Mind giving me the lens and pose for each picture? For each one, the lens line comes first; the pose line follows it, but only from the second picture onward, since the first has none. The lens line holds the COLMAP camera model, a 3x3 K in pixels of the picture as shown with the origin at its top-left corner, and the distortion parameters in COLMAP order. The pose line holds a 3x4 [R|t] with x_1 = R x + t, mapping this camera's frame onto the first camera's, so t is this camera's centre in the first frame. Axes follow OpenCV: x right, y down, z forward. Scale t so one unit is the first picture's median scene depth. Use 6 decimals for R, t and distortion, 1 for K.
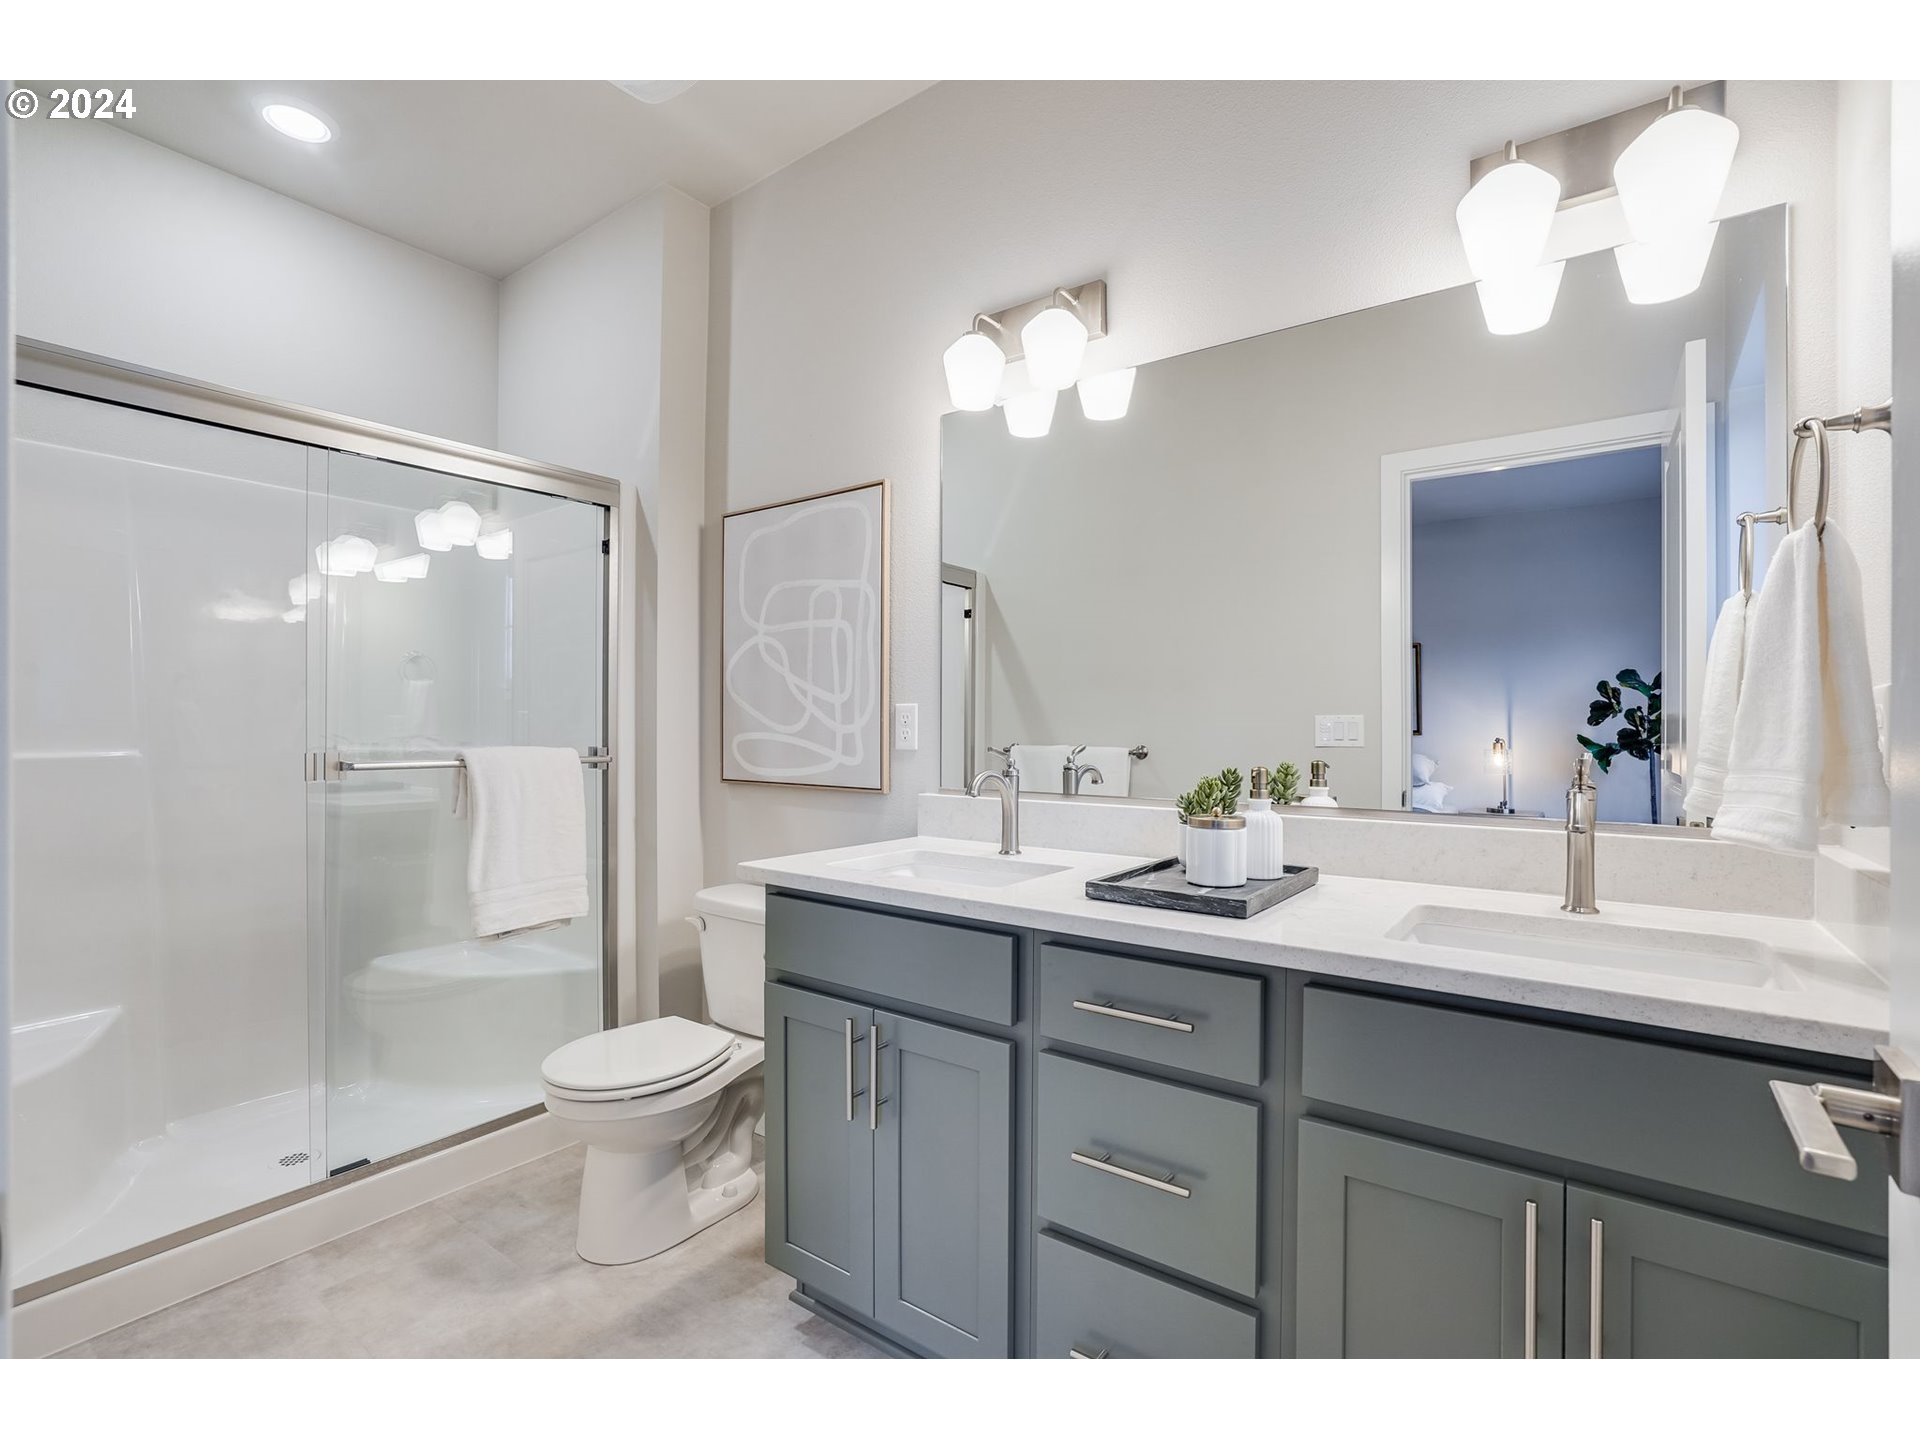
lens RADIAL K [[884.6, 0, 959.3], [0, 884.6, 722.6], [0, 0, 1]] dist [0.000343, -0.000285]
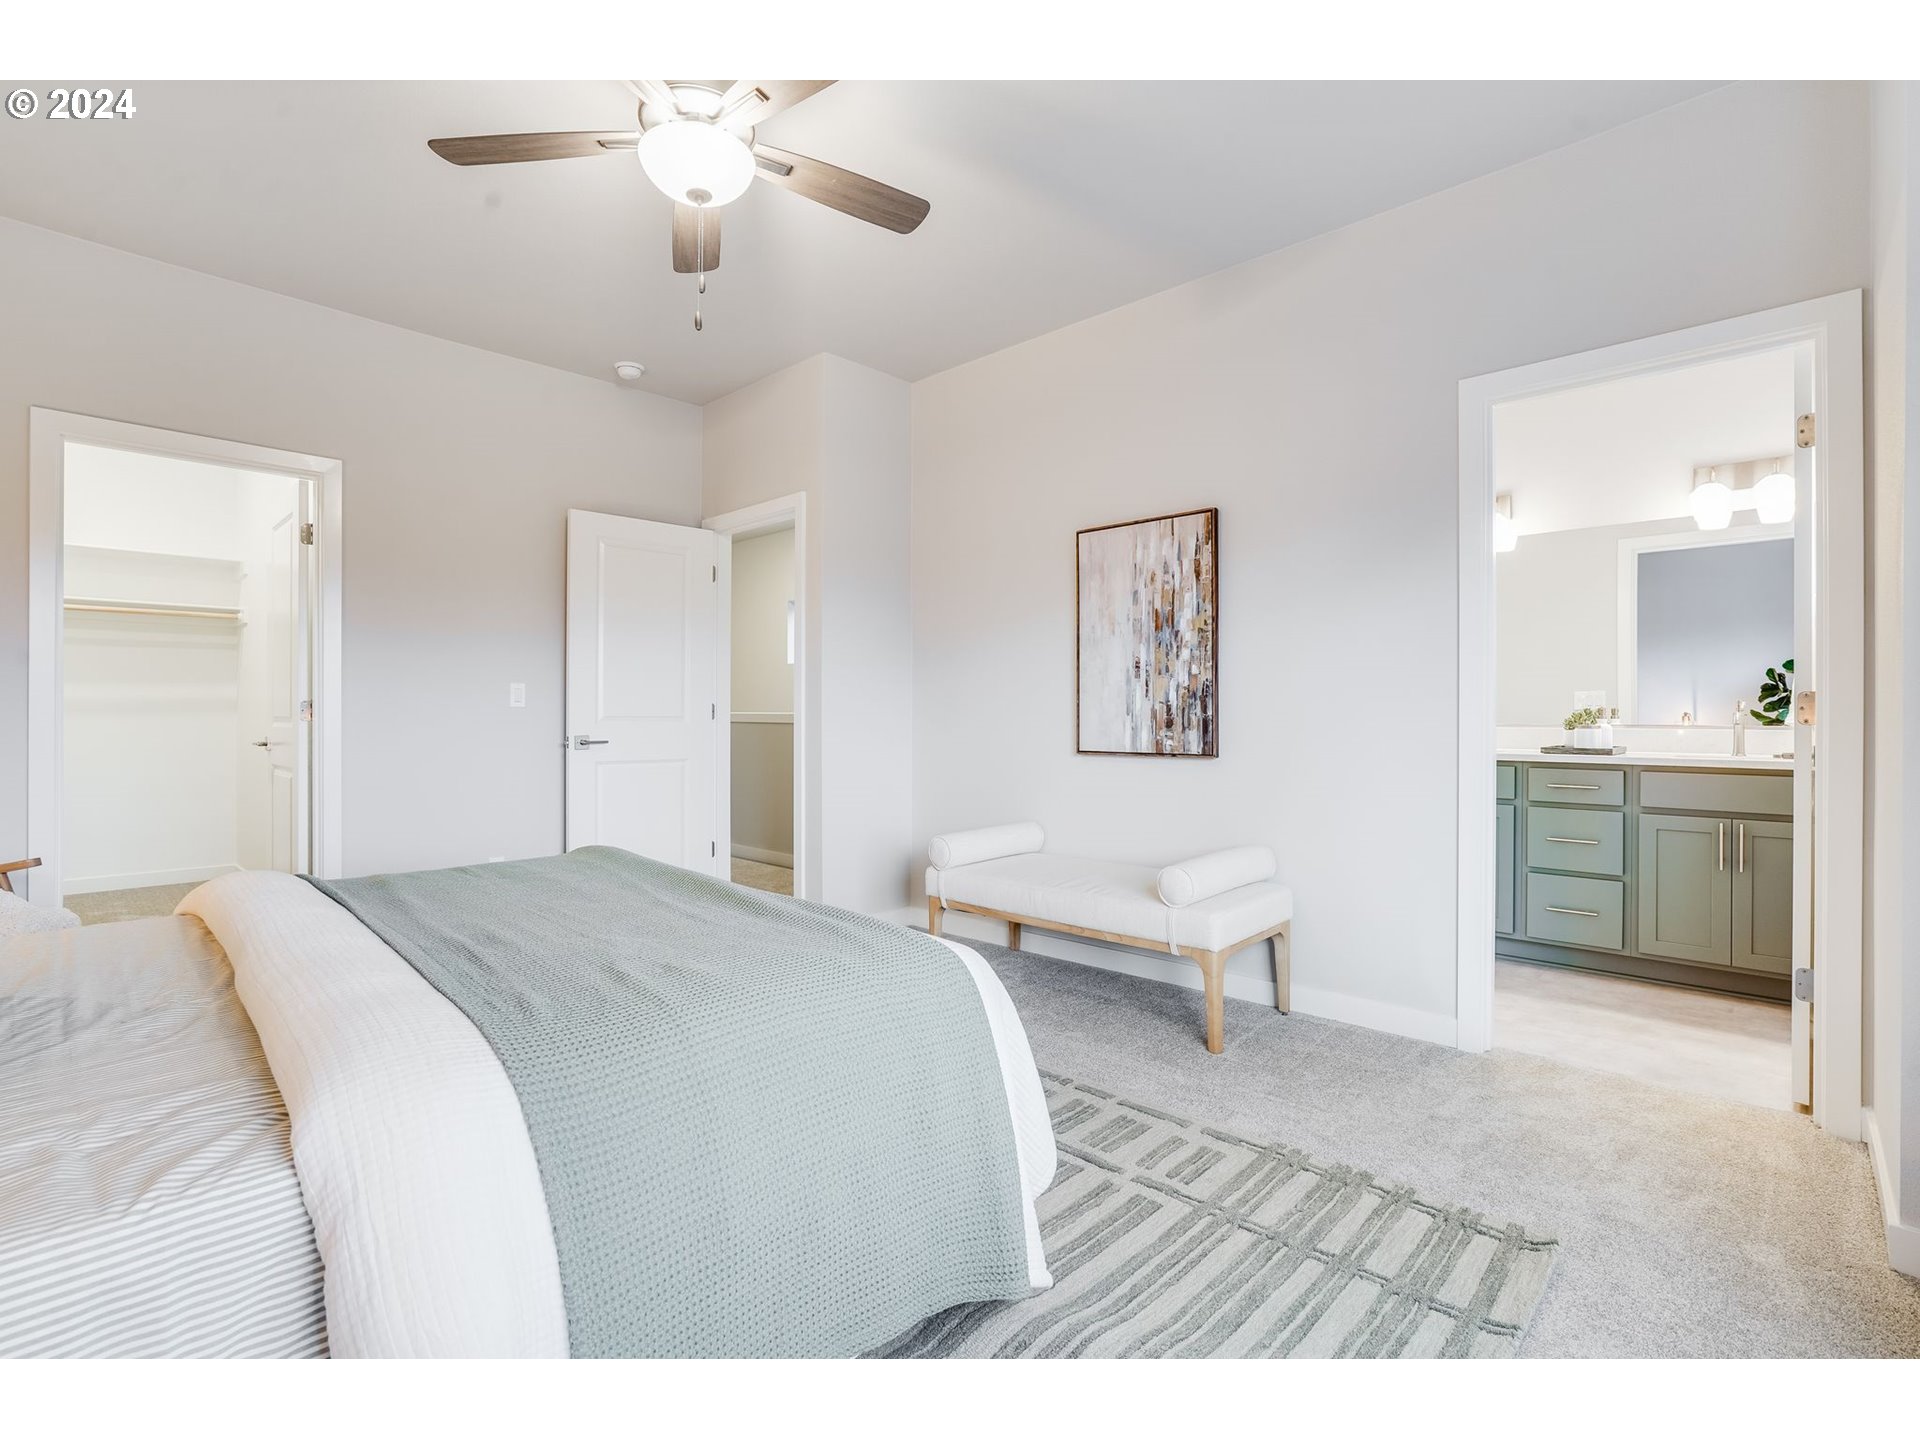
lens RADIAL K [[884.6, 0, 958.9], [0, 884.6, 725.9], [0, 0, 1]] dist [0.000343, -0.000285]
pose [[0.991872, -0.005422, -0.127121, -0.966362], [0.006621, 0.999937, 0.009013, 0.058624], [0.127065, -0.009781, 0.991846, -1.451370]]
